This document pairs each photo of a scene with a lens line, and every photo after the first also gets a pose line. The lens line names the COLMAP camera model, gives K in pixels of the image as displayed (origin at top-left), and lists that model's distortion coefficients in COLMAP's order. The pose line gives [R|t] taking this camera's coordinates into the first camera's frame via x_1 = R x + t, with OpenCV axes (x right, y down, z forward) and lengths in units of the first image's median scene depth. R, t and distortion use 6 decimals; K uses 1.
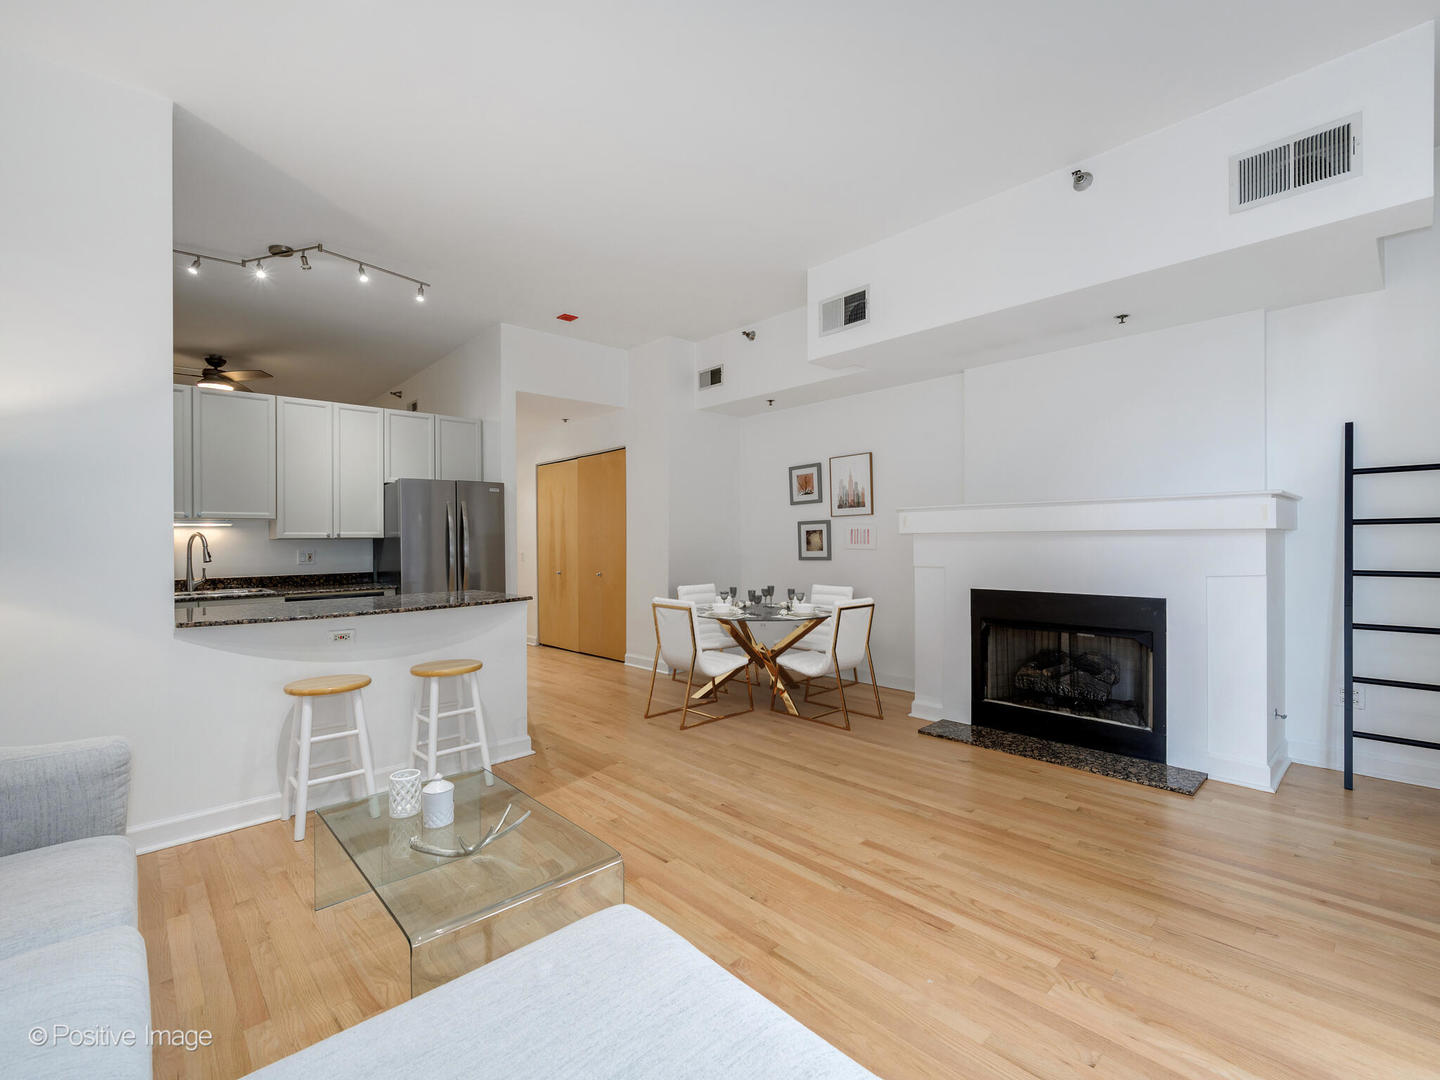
lens RADIAL K [[634.4, 0, 747.1], [0, 634.4, 543.8], [0, 0, 1]] dist [-0.002920, -0.000570]
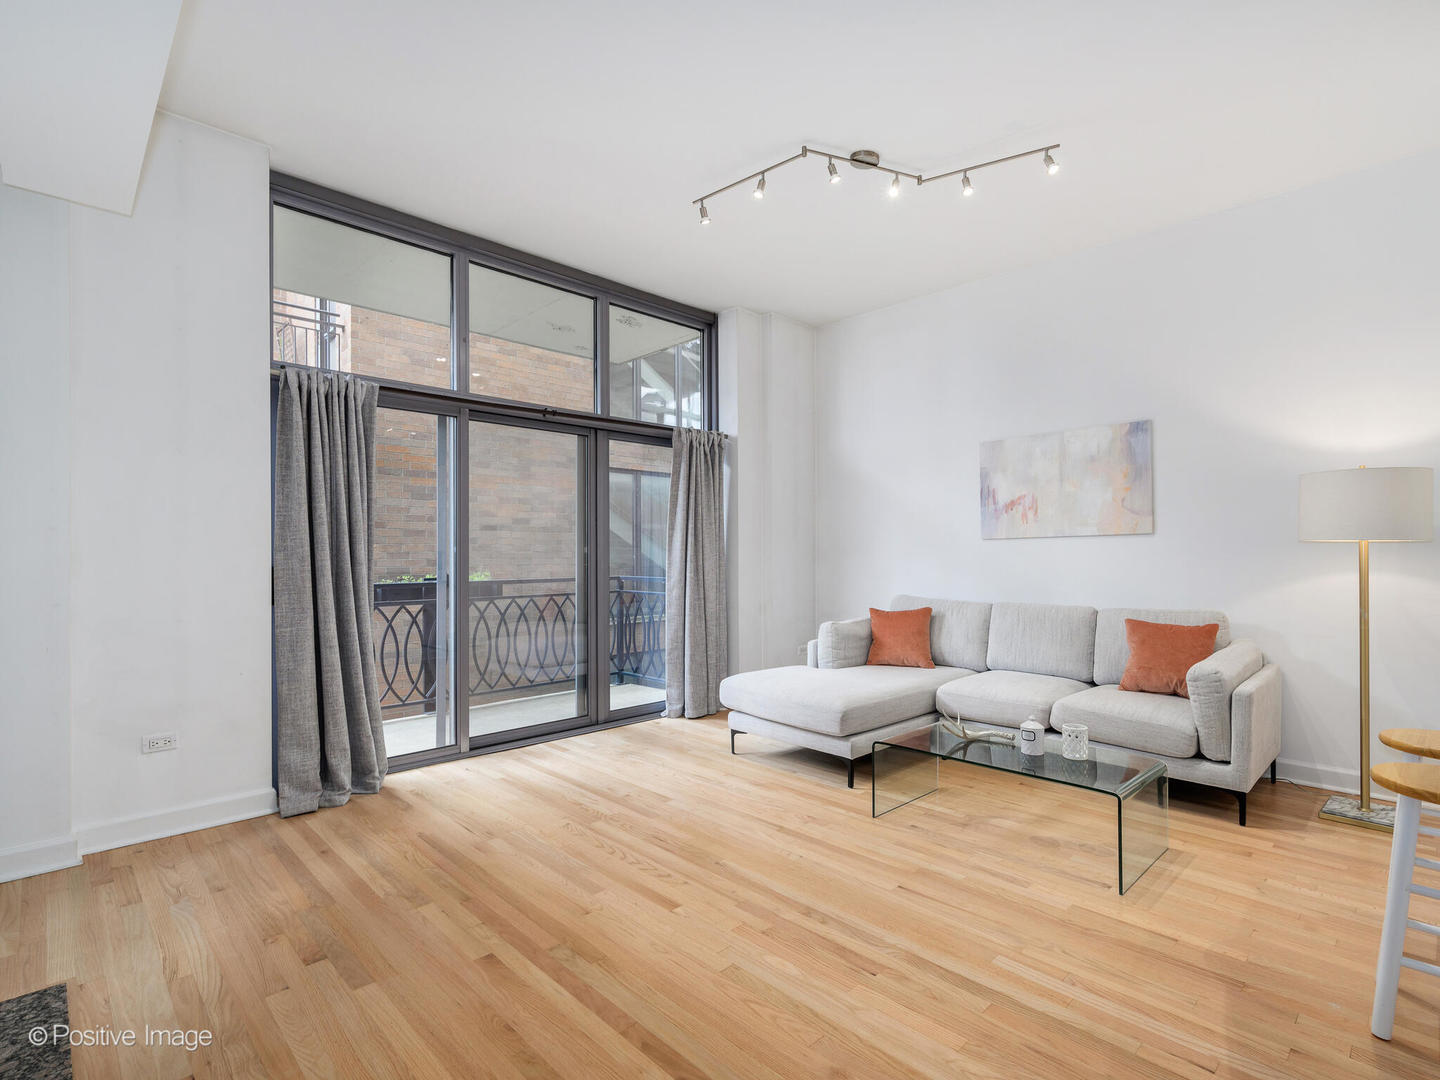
lens RADIAL K [[698.9, 0, 720.5], [0, 698.9, 555.8], [0, 0, 1]] dist [-0.000671, -0.000346]
pose [[-0.999784, 0.014444, 0.014948, 0.094510], [0.014530, 0.999878, 0.005708, 0.005590], [-0.014863, 0.005924, -0.999872, 1.712409]]
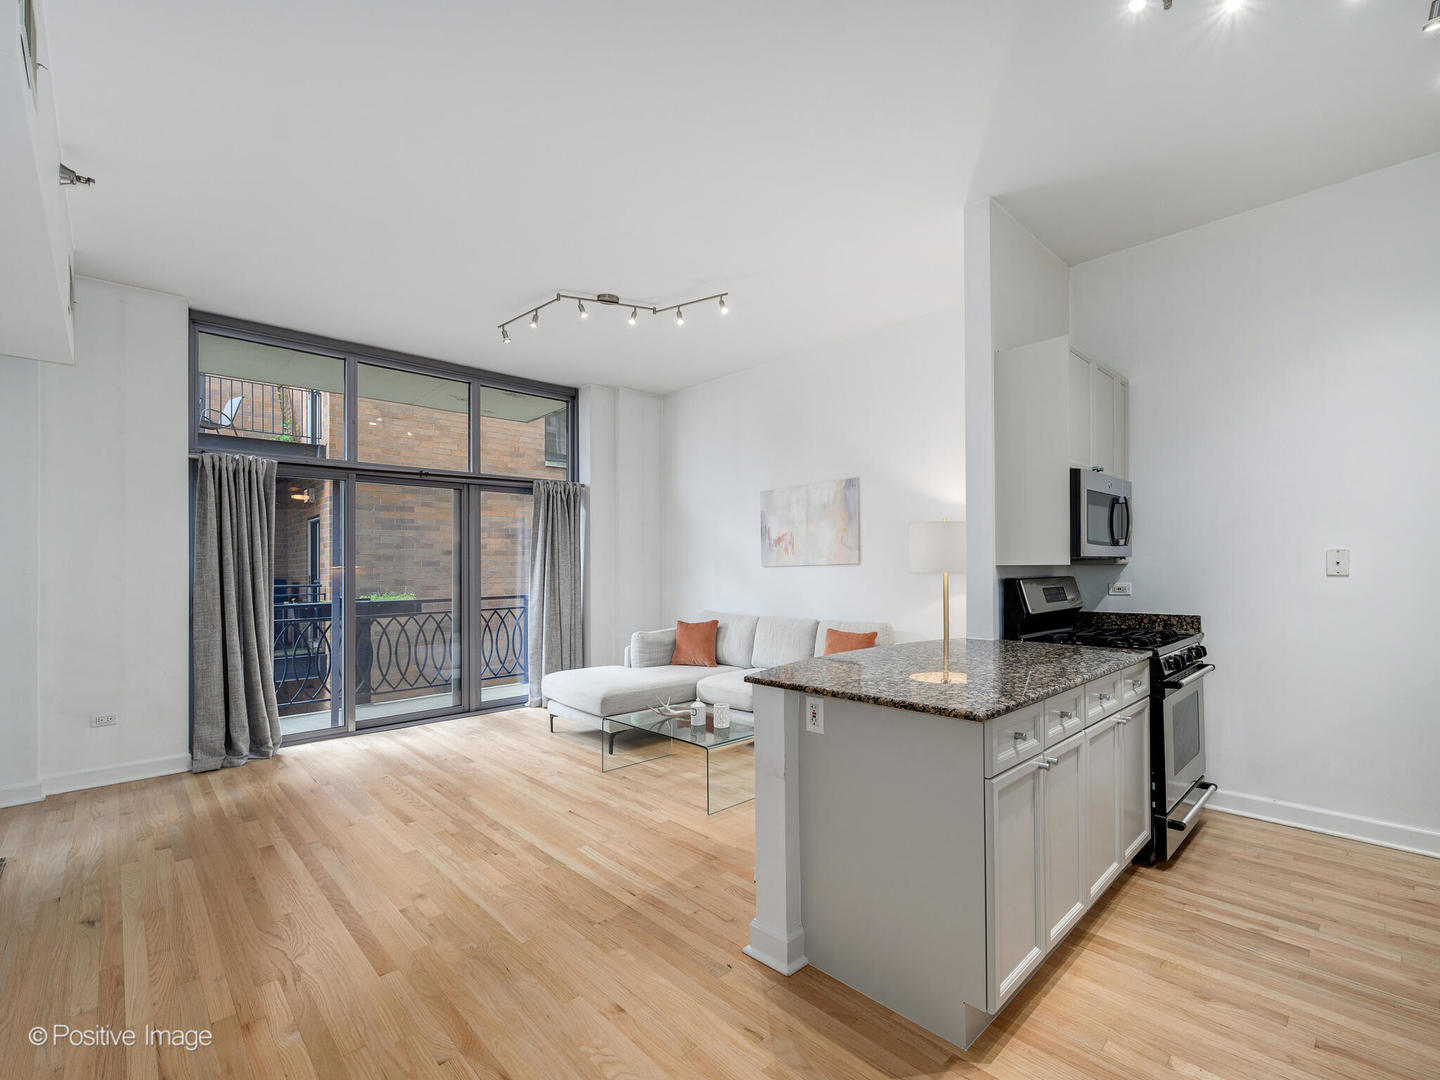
lens RADIAL K [[653.1, 0, 716.9], [0, 653.1, 561.2], [0, 0, 1]] dist [-0.002567, -0.000331]
pose [[-0.998992, 0.023952, 0.037970, -0.436171], [0.023769, 0.999704, -0.005275, -0.024624], [-0.038086, -0.004367, -0.999265, 2.041012]]
